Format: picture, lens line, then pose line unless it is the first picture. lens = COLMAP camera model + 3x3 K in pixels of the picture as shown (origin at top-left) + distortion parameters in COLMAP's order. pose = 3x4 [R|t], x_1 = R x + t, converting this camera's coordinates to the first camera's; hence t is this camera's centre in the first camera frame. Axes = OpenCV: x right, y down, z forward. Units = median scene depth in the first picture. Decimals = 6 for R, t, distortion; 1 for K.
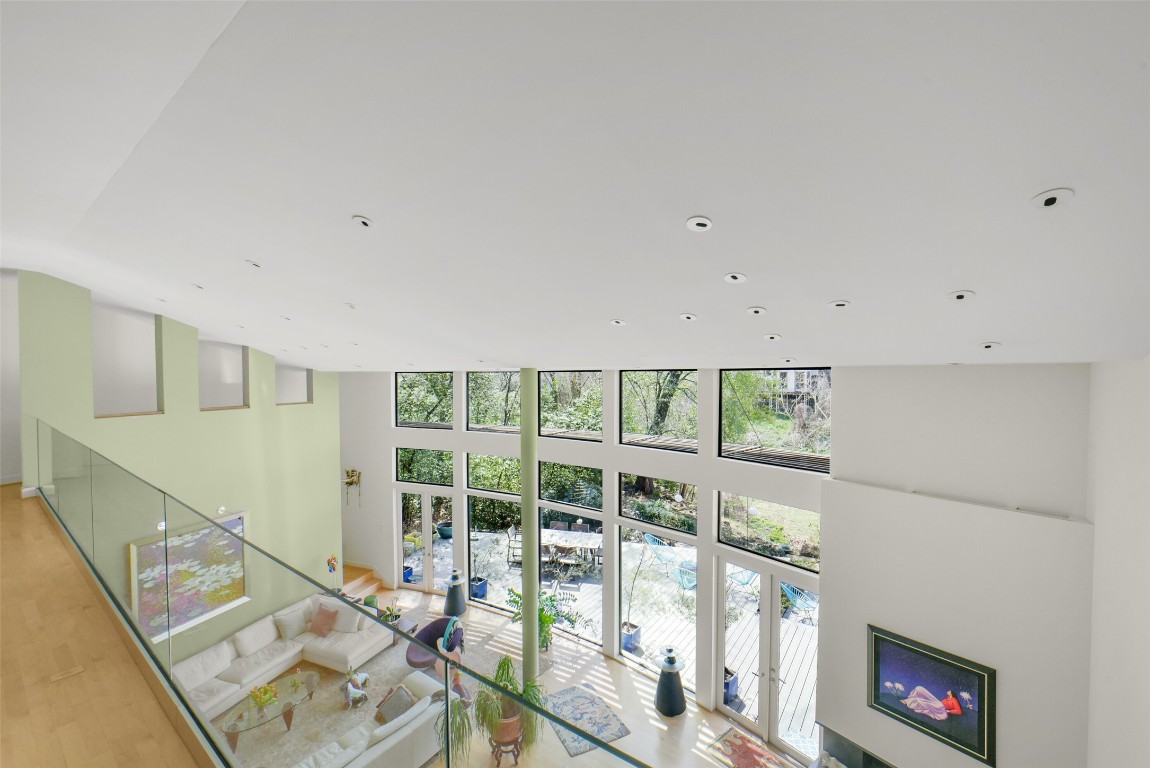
lens RADIAL K [[457.5, 0, 575.0], [0, 457.5, 384.0], [0, 0, 1]] dist [-0.000787, -0.000119]
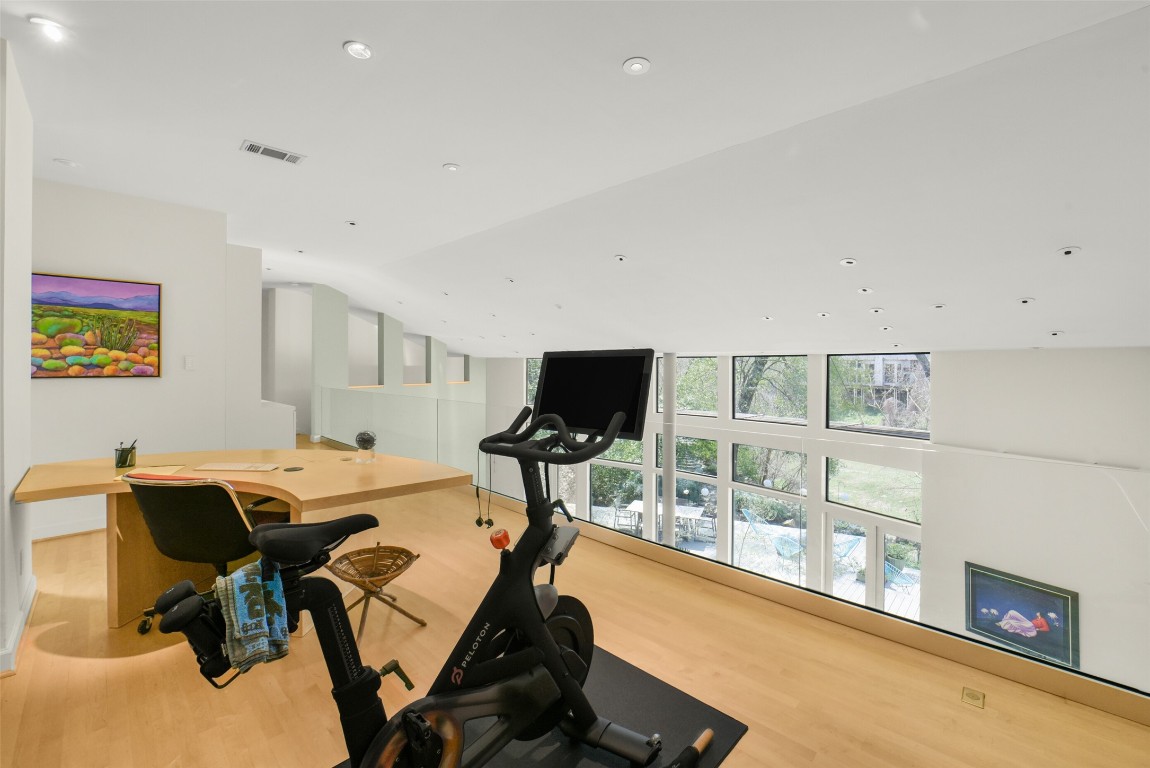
lens RADIAL K [[472.3, 0, 575.7], [0, 472.3, 364.8], [0, 0, 1]] dist [-0.000492, 0.002970]
pose [[0.991985, 0.005672, -0.126231, -0.234831], [-0.008631, 0.999700, -0.022914, 0.036559], [0.126064, 0.023820, 0.991736, -0.396454]]
